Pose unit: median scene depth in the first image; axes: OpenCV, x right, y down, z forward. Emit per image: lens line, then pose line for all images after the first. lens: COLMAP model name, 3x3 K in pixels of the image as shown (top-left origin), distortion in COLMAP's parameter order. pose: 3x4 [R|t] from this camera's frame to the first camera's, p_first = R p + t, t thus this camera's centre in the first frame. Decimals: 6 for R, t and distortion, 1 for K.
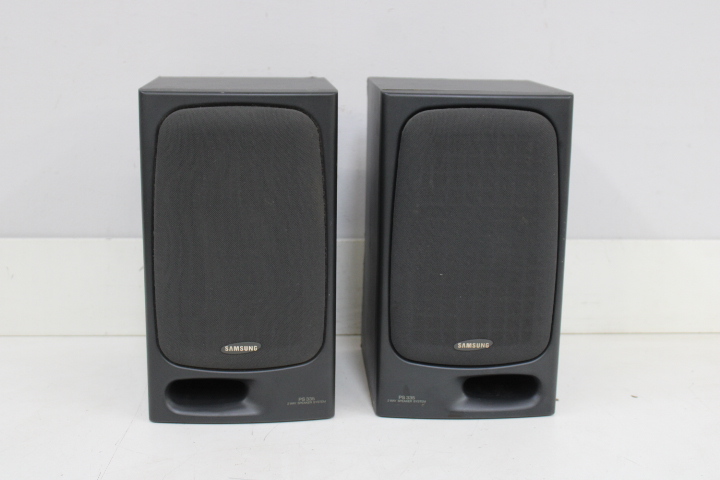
lens RADIAL K [[993.8, 0, 377.9], [0, 993.8, 235.2], [0, 0, 1]] dist [-0.049060, 0.000000]
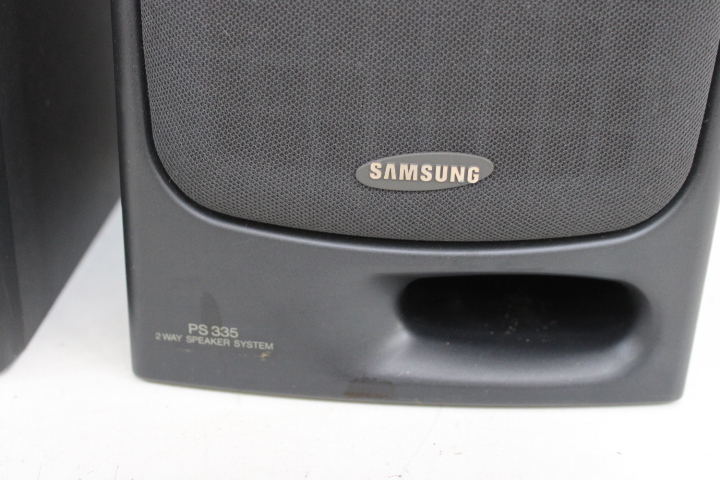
lens RADIAL K [[993.8, 0, 356.4], [0, 993.8, 241.9], [0, 0, 1]] dist [-0.049060, 0.000000]
pose [[0.995710, 0.049999, -0.077857, 0.099610], [-0.037599, 0.987465, 0.153292, 0.087275], [0.084546, -0.149707, 0.985109, 0.711374]]
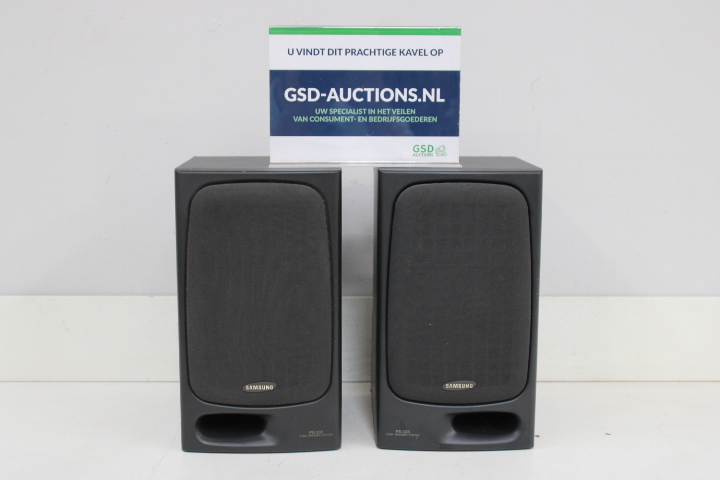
lens RADIAL K [[954.1, 0, 365.2], [0, 954.1, 237.3], [0, 0, 1]] dist [-0.039635, 0.000000]
pose [[0.998700, -0.004794, -0.050749, 0.043659], [0.001518, 0.997923, -0.064398, 0.009147], [0.050953, 0.064237, 0.996633, -0.124169]]
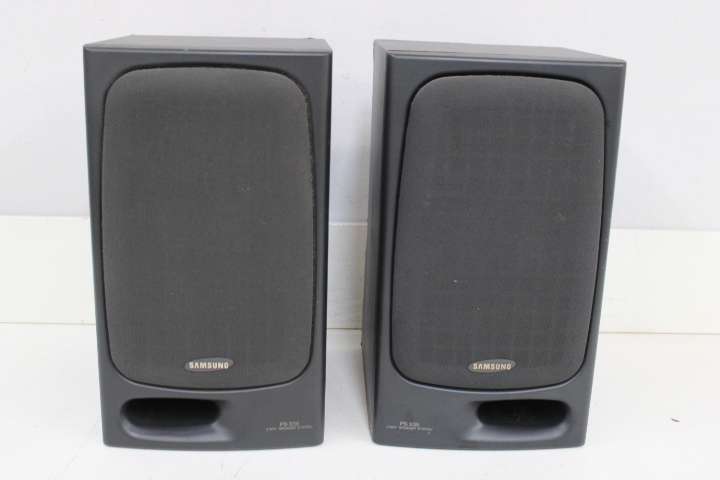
lens RADIAL K [[919.5, 0, 365.8], [0, 919.5, 256.5], [0, 0, 1]] dist [-0.097939, 0.000000]
pose [[0.999365, 0.023412, -0.026851, 0.009929], [-0.021717, 0.997853, 0.061781, -0.024700], [0.028240, -0.061159, 0.997728, 0.242842]]
